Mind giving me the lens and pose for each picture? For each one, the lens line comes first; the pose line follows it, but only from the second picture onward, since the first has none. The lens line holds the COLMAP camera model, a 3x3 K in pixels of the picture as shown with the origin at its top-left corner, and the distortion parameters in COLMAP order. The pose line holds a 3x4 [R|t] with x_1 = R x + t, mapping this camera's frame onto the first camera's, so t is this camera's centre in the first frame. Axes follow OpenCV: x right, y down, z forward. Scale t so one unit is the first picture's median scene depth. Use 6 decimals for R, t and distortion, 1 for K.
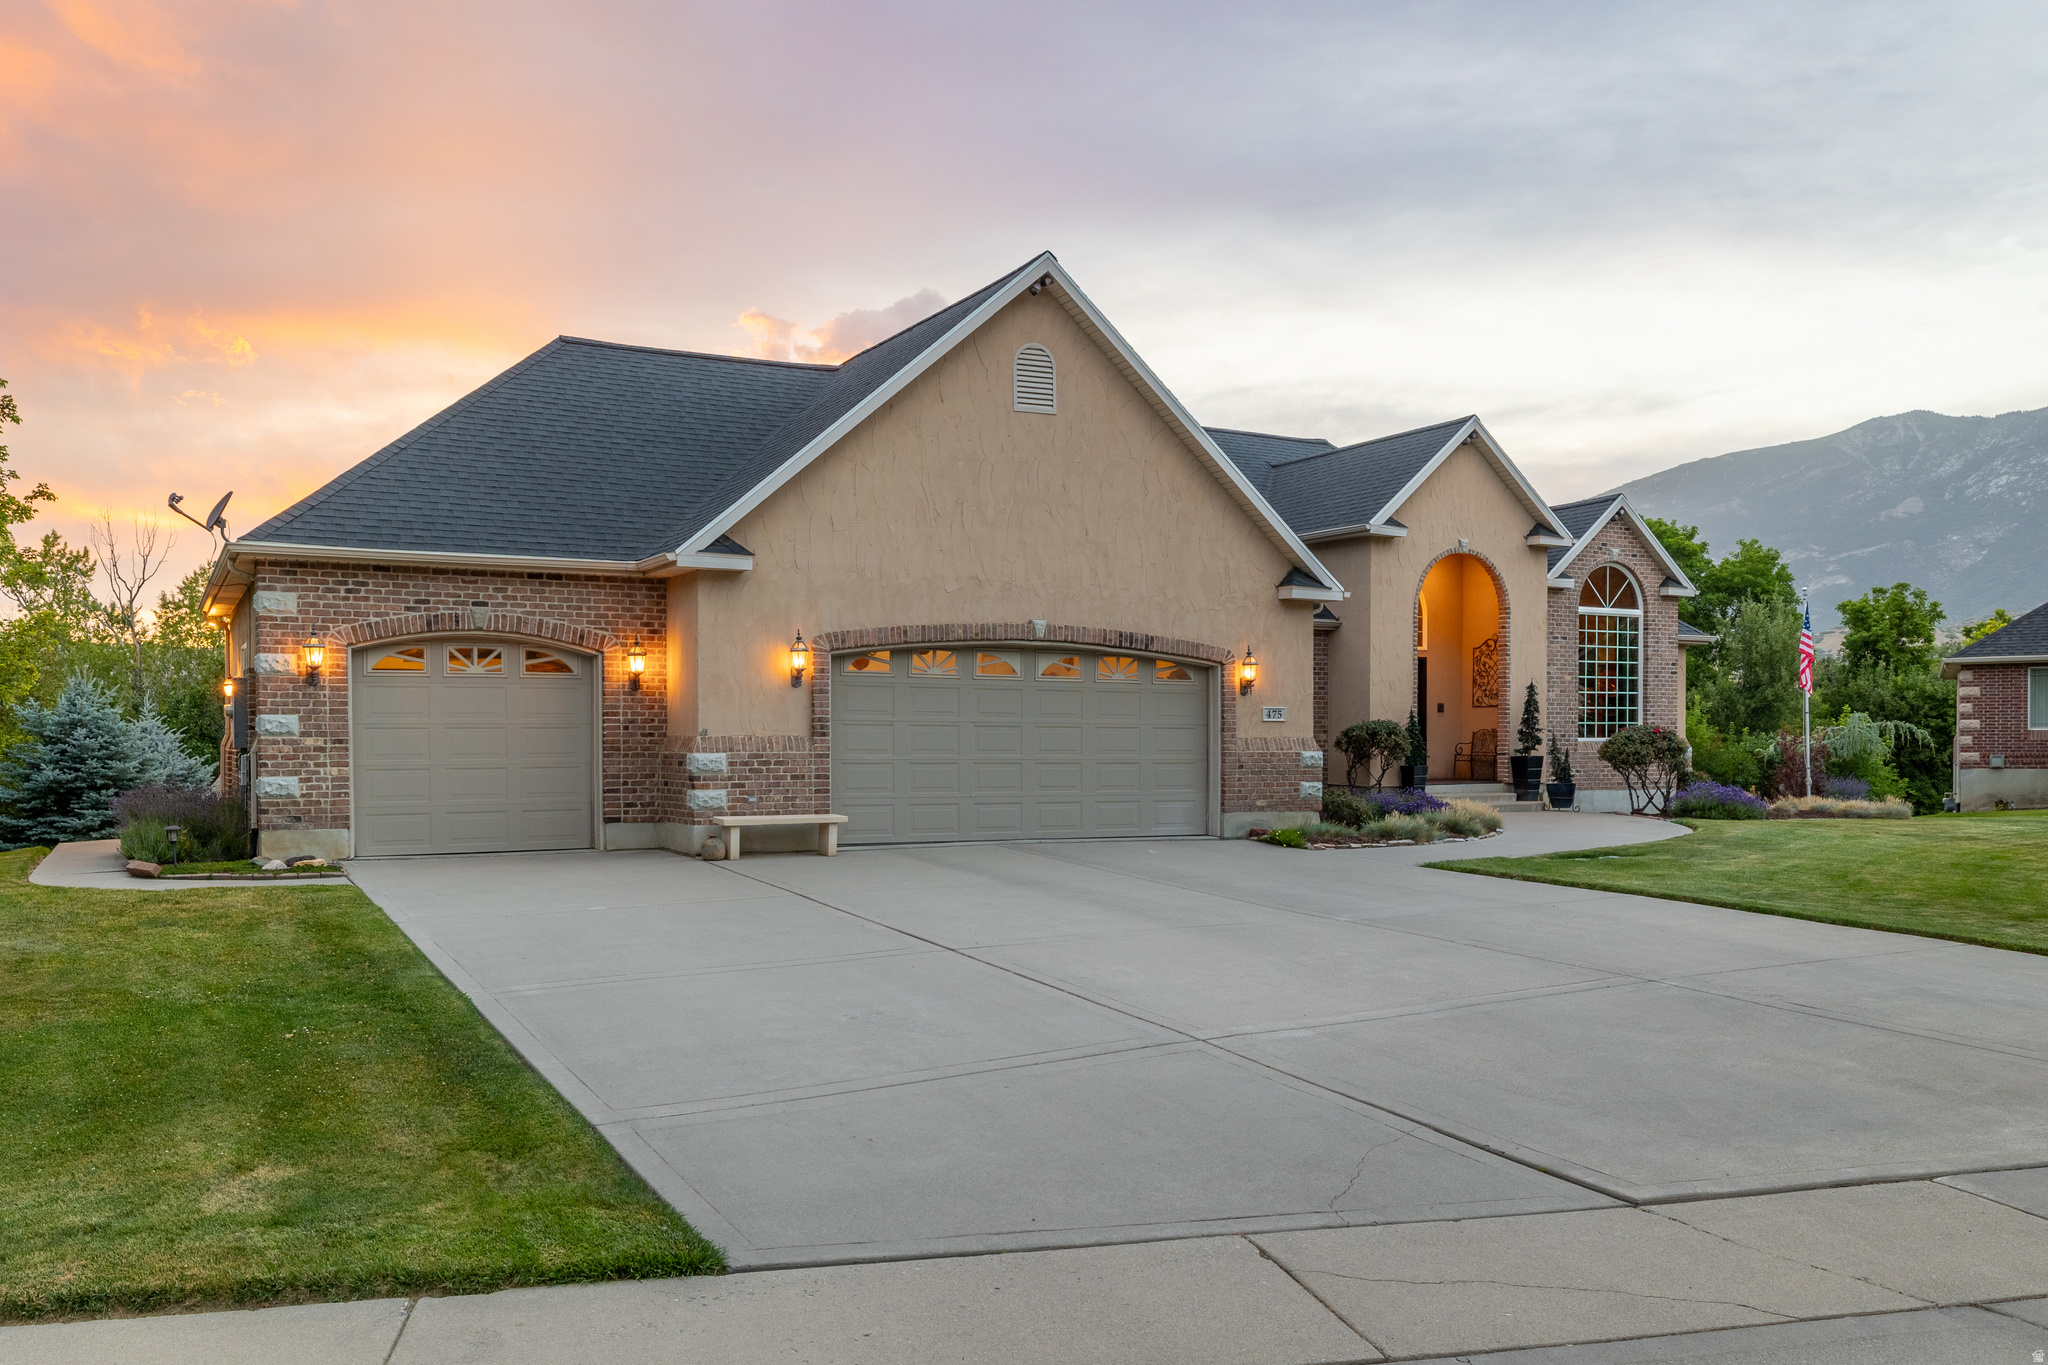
lens RADIAL K [[1517.7, 0, 1024.2], [0, 1517.7, 725.8], [0, 0, 1]] dist [0.001132, -0.000001]
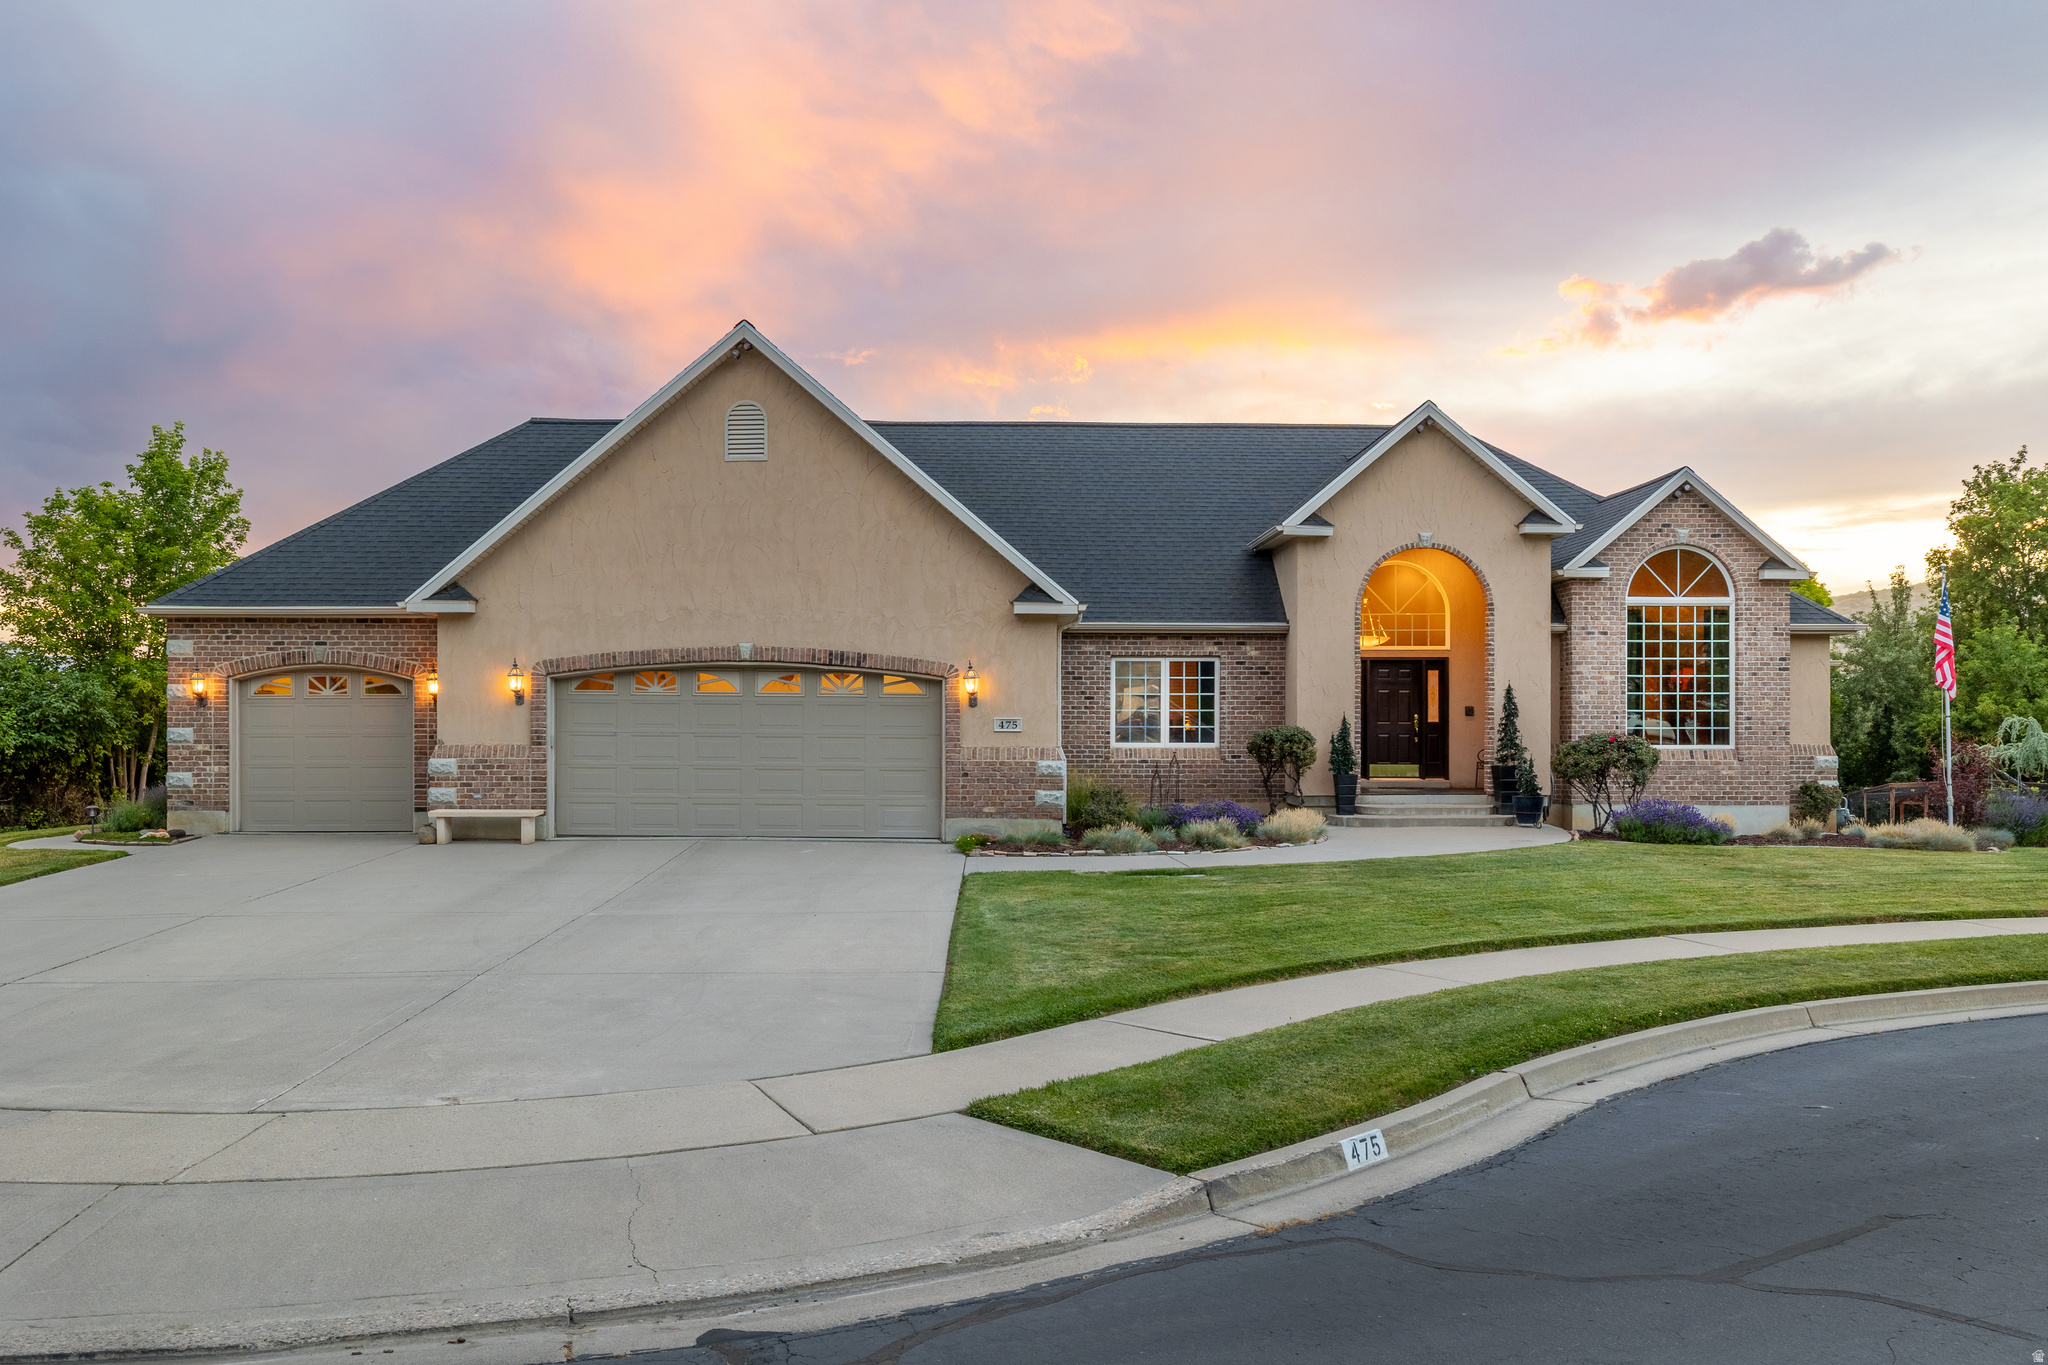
lens RADIAL K [[1538.3, 0, 1024.0], [0, 1538.3, 682.5], [0, 0, 1]] dist [-0.002421, -0.001185]
pose [[0.898153, -0.010206, -0.439564, 0.701572], [0.000842, 0.999769, -0.021493, -0.015317], [0.439682, 0.018934, 0.897954, 0.059799]]
